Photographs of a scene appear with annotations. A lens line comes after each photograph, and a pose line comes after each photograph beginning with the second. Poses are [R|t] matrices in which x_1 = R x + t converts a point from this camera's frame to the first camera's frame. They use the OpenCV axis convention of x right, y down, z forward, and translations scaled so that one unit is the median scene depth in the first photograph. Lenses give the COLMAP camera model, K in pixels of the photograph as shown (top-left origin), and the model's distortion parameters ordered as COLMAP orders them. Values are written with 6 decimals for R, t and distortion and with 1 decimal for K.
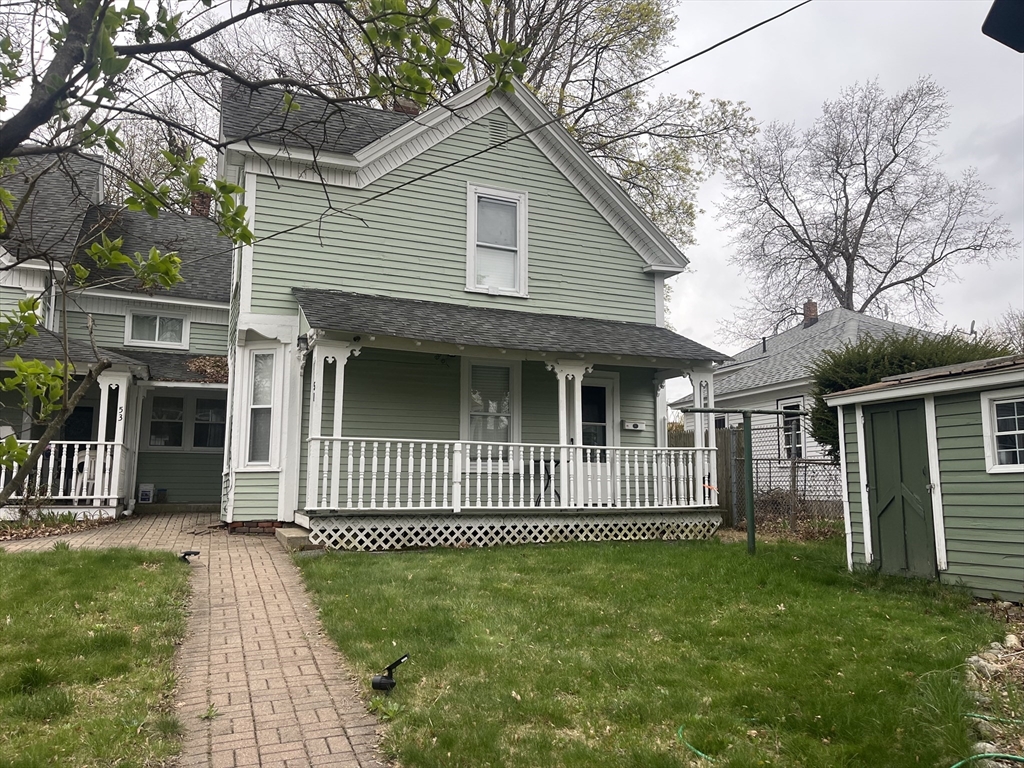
lens RADIAL K [[776.4, 0, 519.8], [0, 776.4, 388.0], [0, 0, 1]] dist [0.075182, -0.105339]
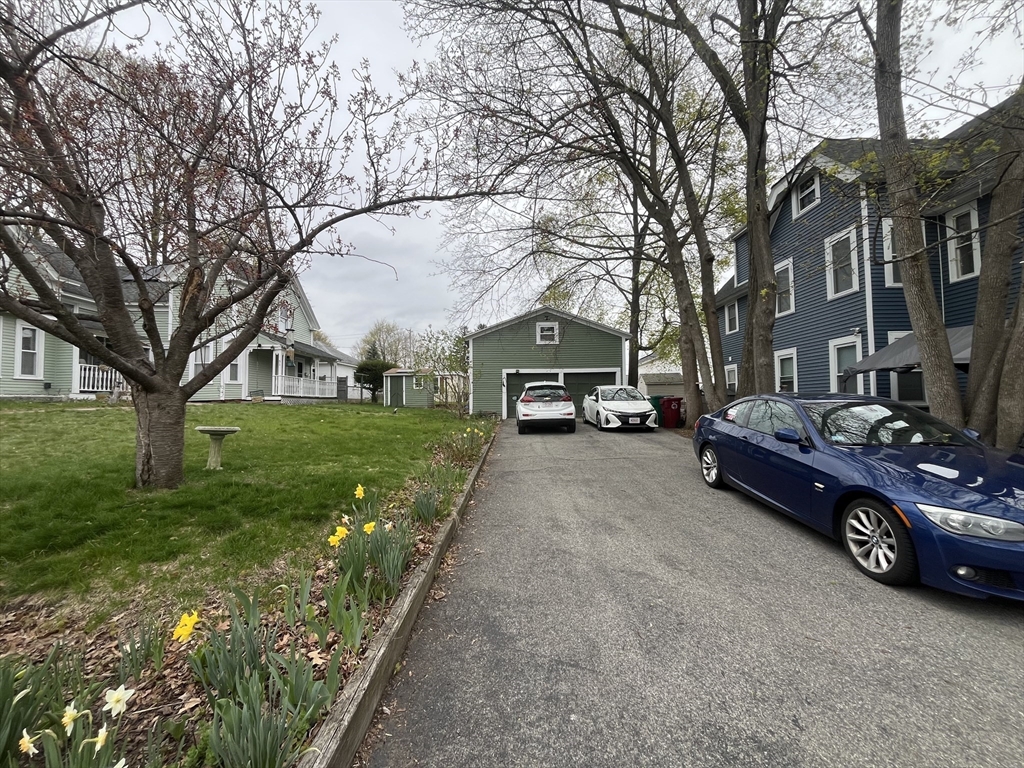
lens RADIAL K [[413.8, 0, 512.0], [0, 413.8, 384.0], [0, 0, 1]] dist [-0.005044, 0.000198]
pose [[0.393920, 0.036476, 0.918421, -1.786751], [-0.108638, 0.994056, 0.007116, -0.032016], [-0.912702, -0.102578, 0.395541, -0.851214]]
